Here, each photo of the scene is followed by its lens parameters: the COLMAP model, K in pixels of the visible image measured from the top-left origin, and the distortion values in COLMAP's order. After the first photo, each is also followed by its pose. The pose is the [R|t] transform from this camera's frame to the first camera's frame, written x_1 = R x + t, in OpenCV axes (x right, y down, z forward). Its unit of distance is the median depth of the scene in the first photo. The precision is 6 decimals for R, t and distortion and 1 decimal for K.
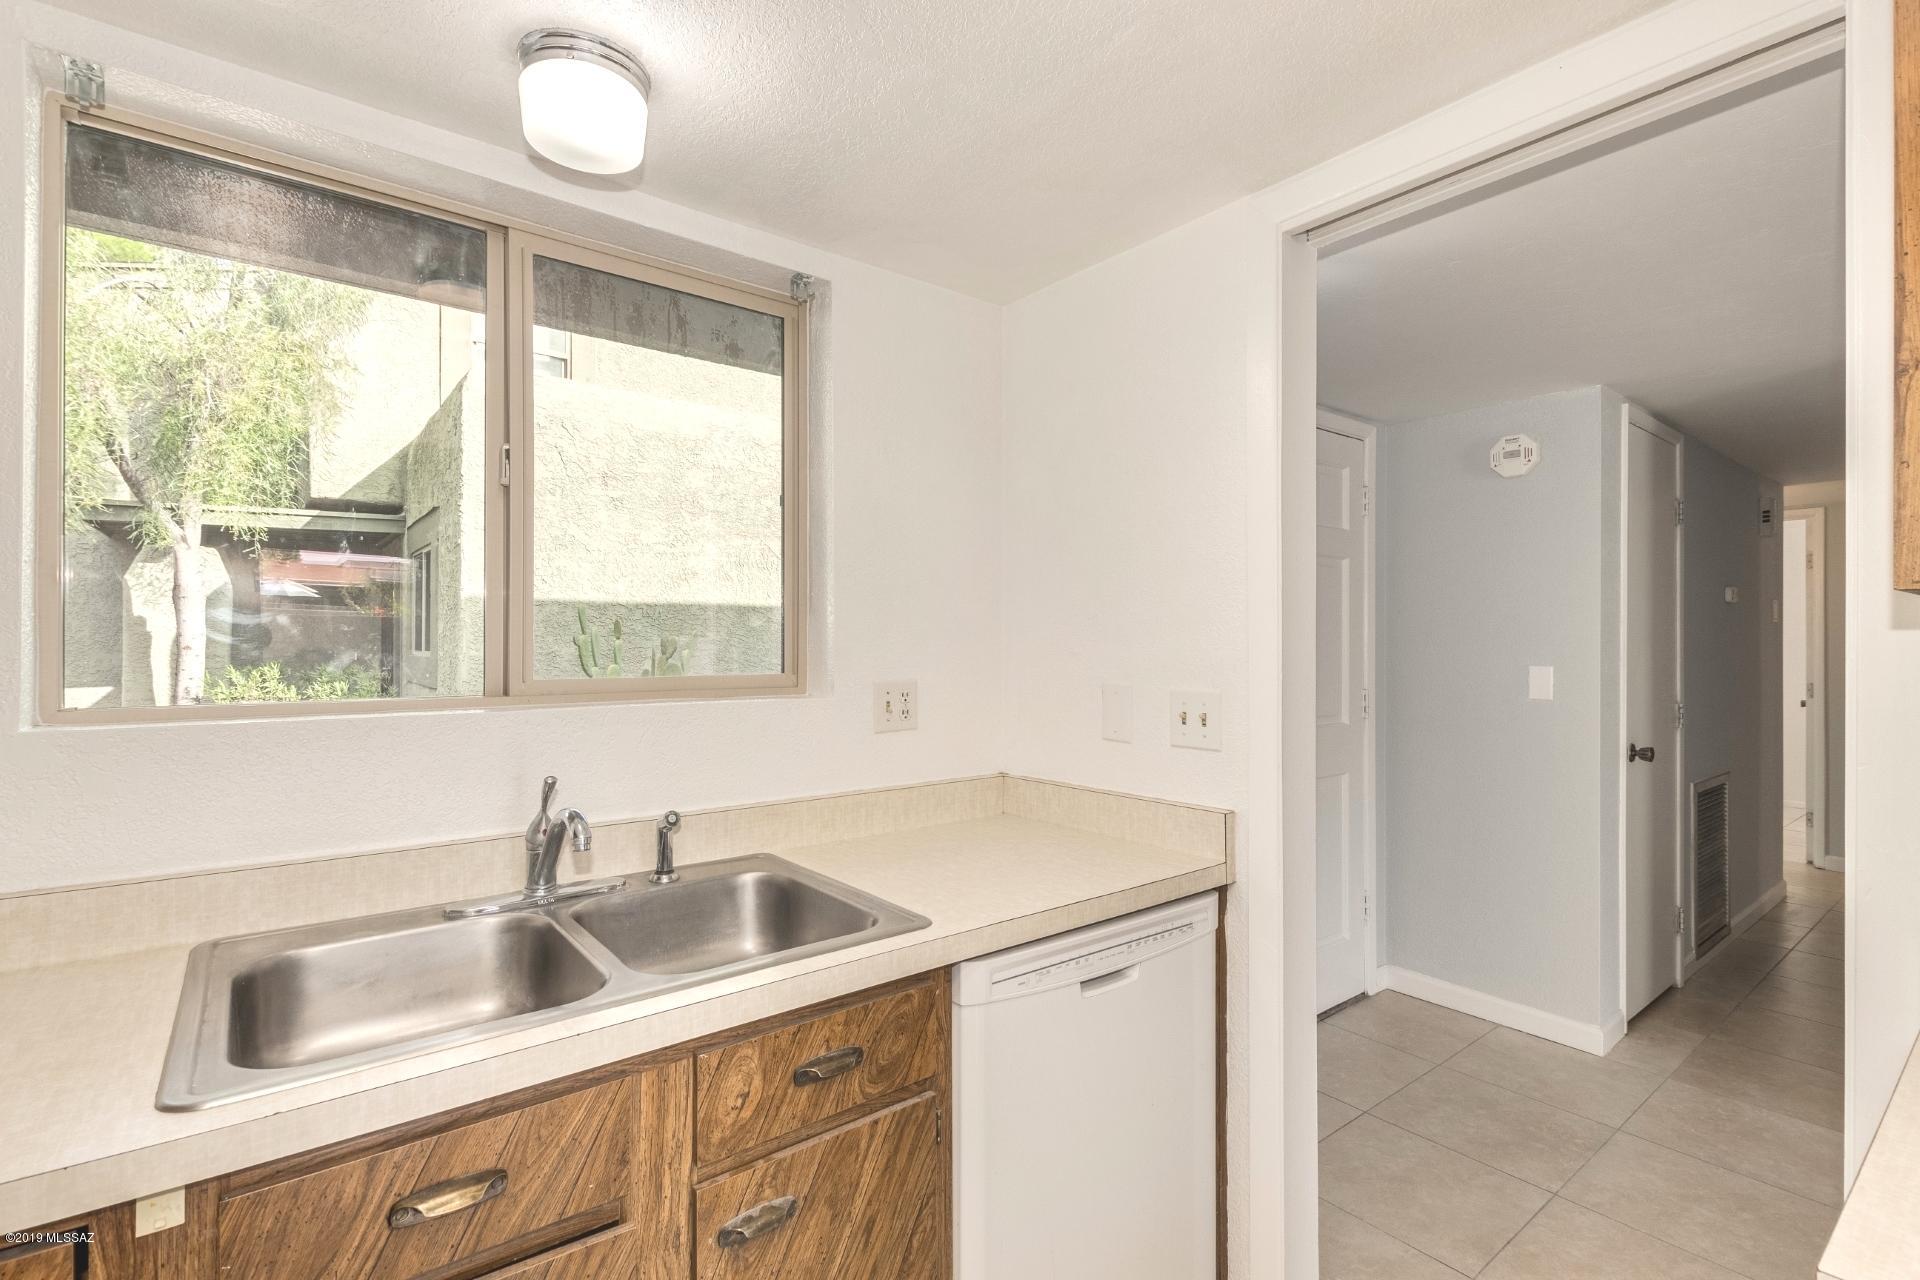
lens RADIAL K [[894.1, 0, 960.0], [0, 894.1, 640.0], [0, 0, 1]] dist [0.003474, 0.000296]
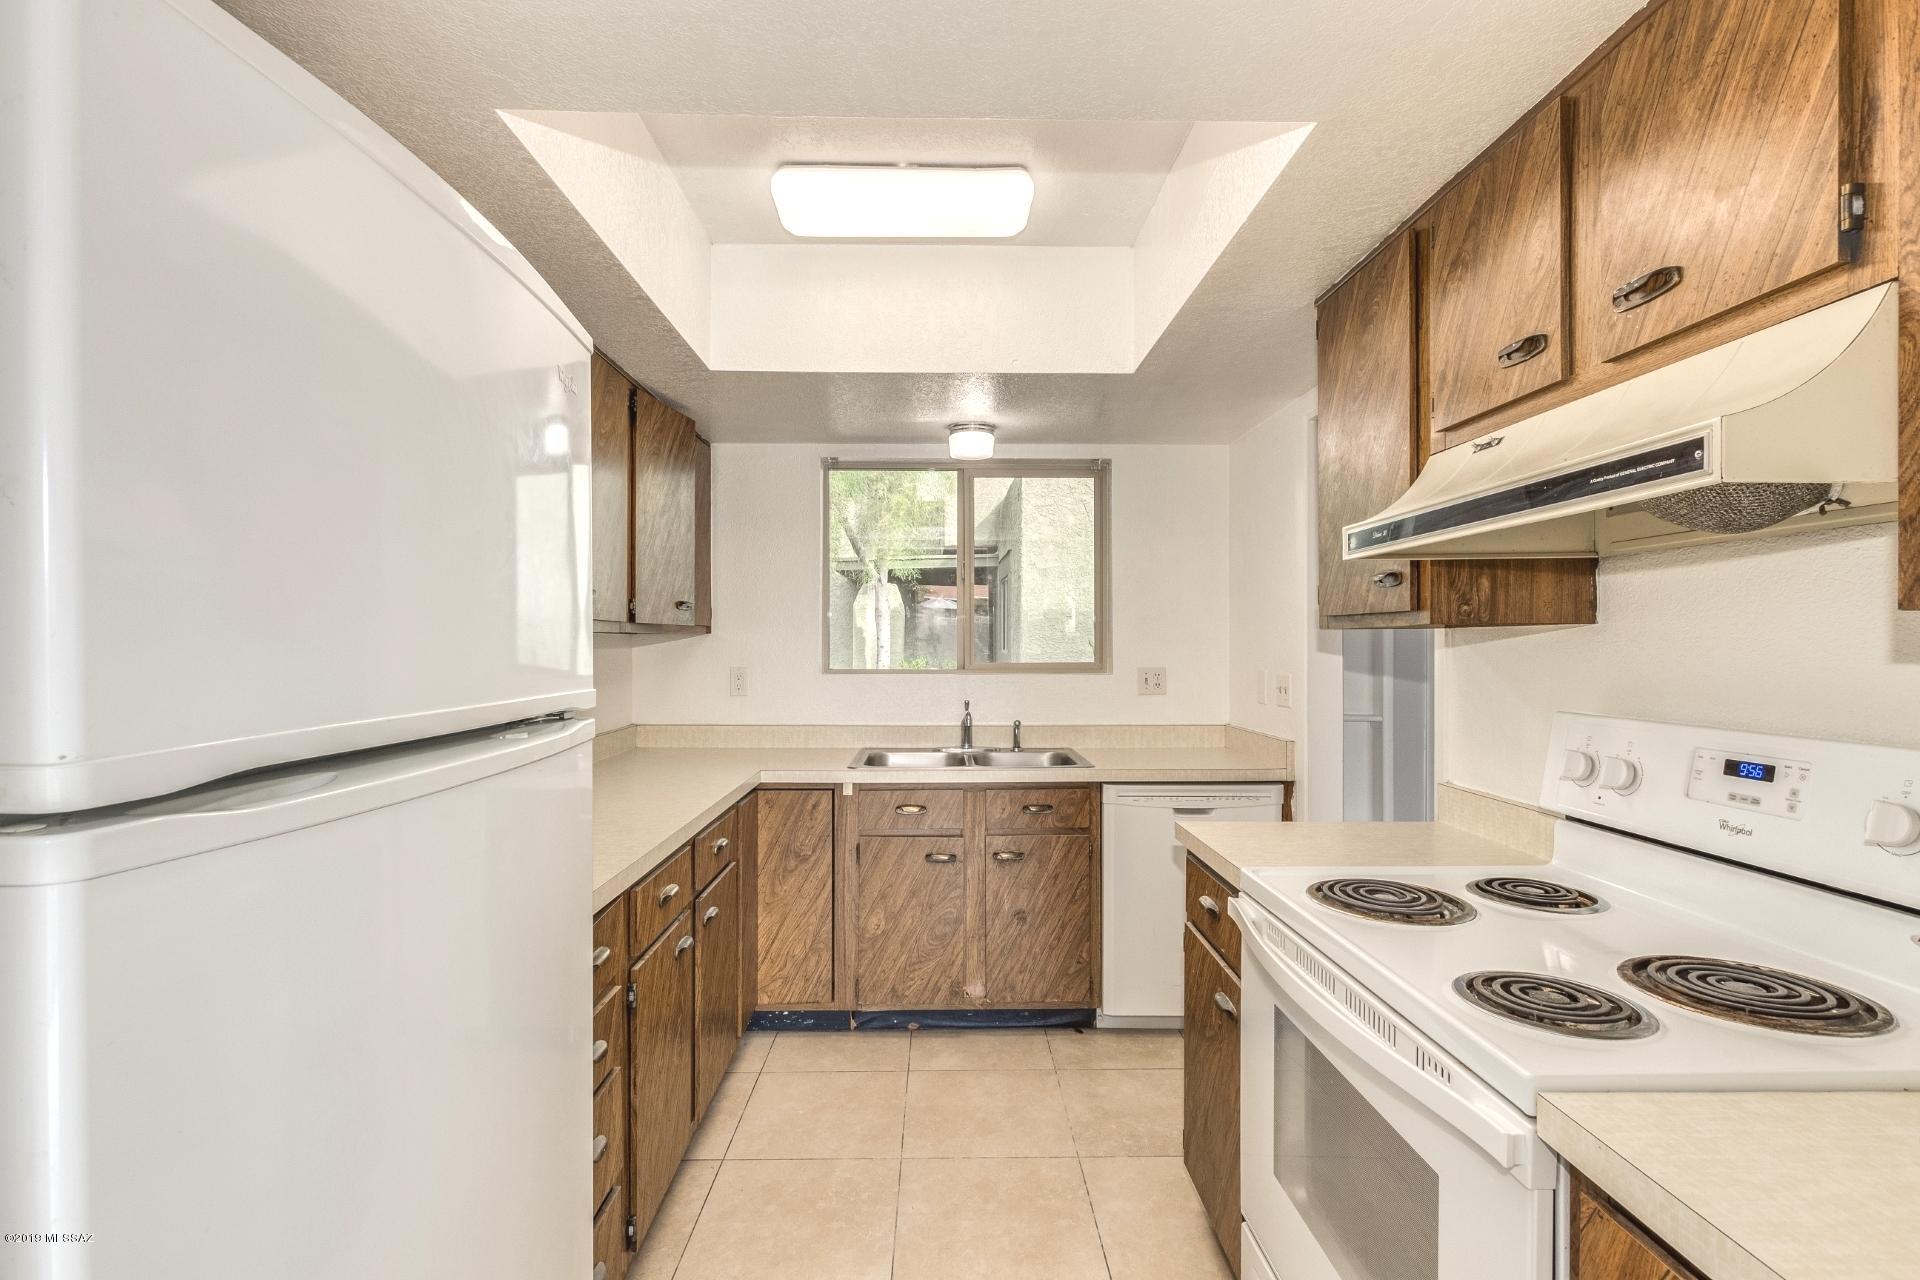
lens RADIAL K [[894.1, 0, 960.0], [0, 894.1, 640.0], [0, 0, 1]] dist [0.003474, 0.000296]
pose [[0.803468, -0.002162, -0.595344, 0.820354], [0.003836, 0.999991, 0.001545, -0.017189], [0.595336, -0.003525, 0.803469, -0.827974]]
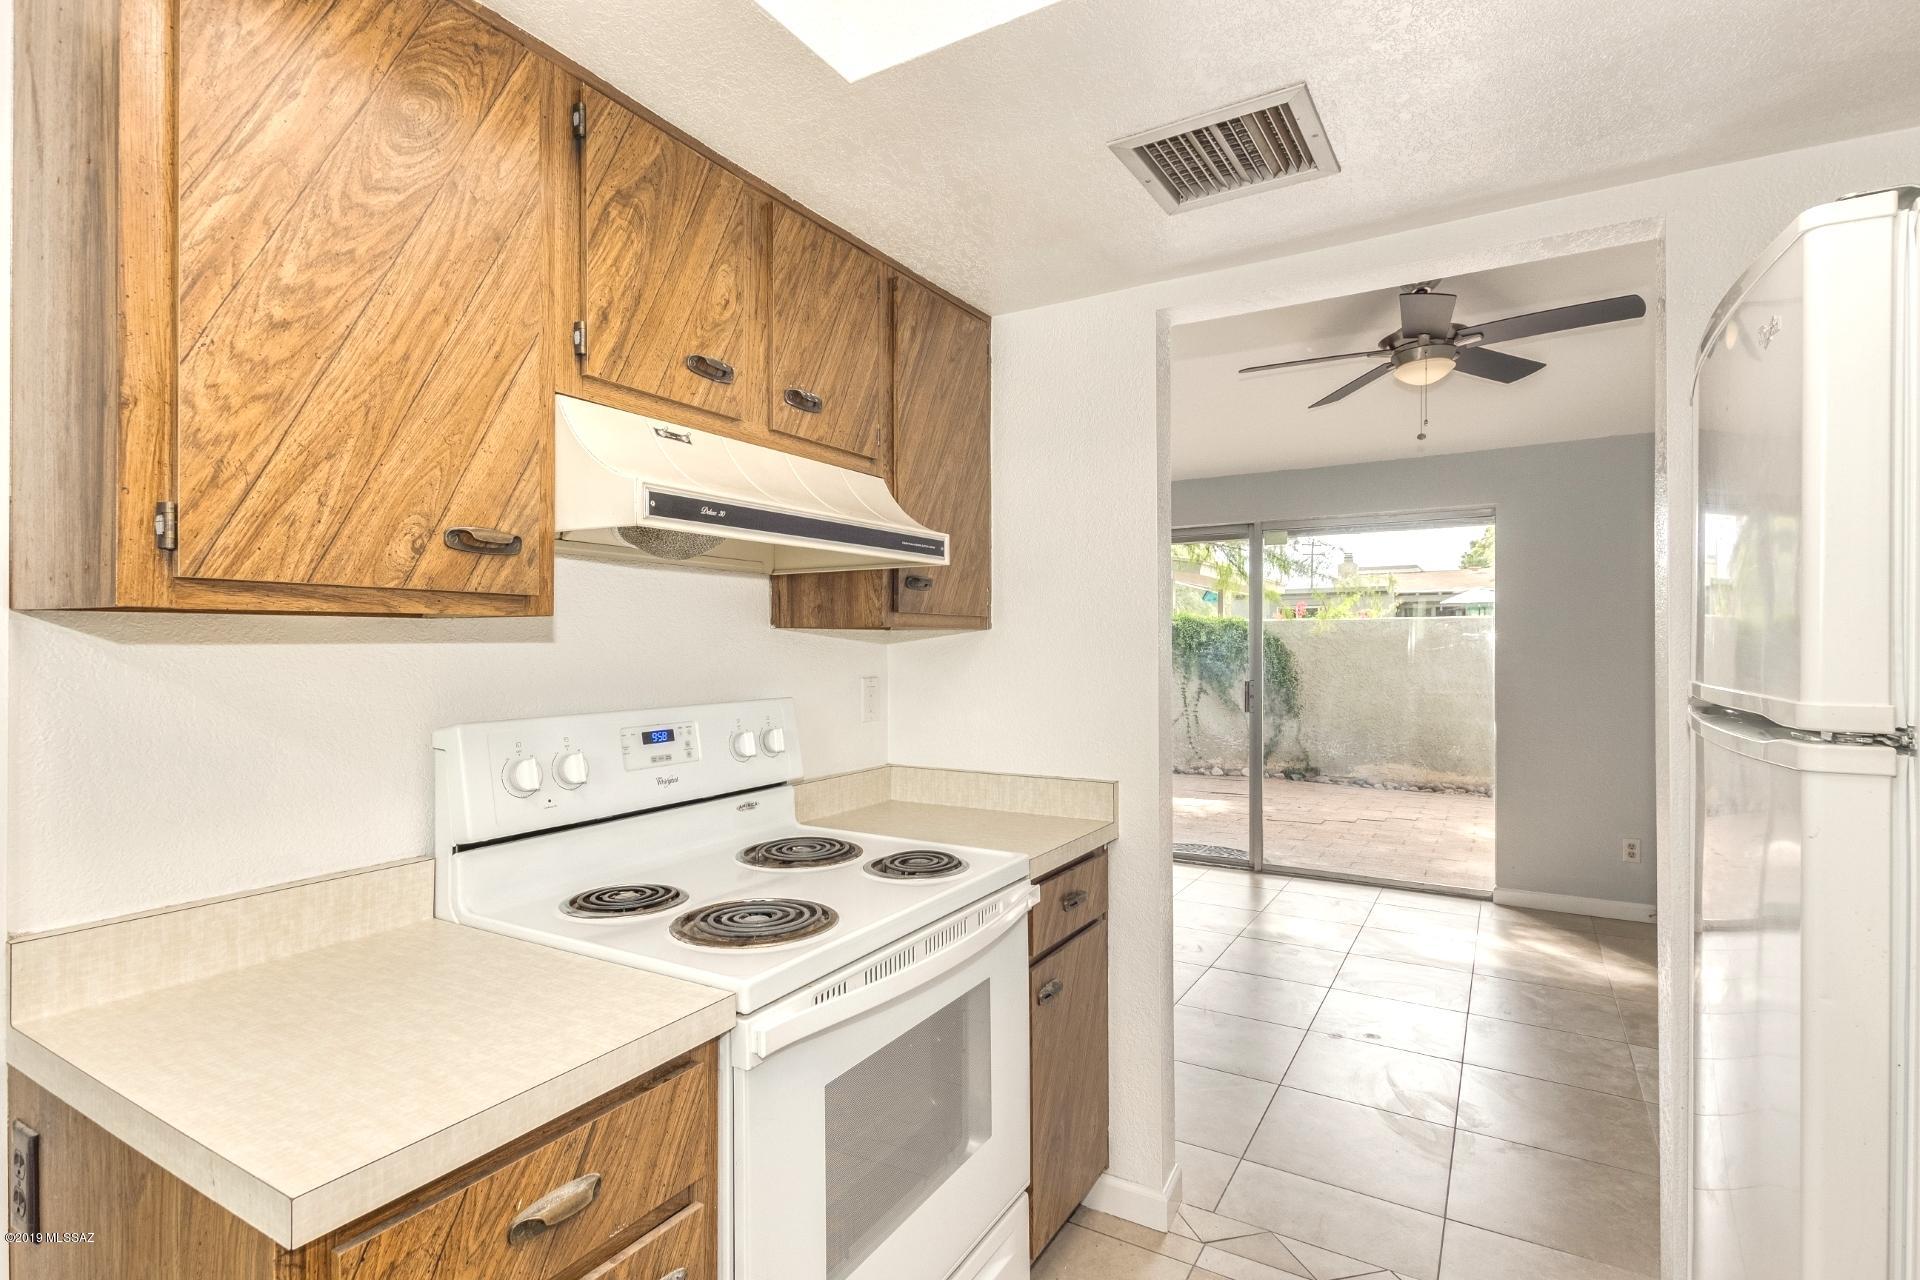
lens RADIAL K [[894.1, 0, 960.0], [0, 894.1, 640.0], [0, 0, 1]] dist [0.003474, 0.000296]
pose [[-0.364238, -0.001813, 0.931304, -1.432998], [-0.005161, 0.999987, -0.000072, -0.010002], [-0.931292, -0.004833, -0.364242, 1.603002]]
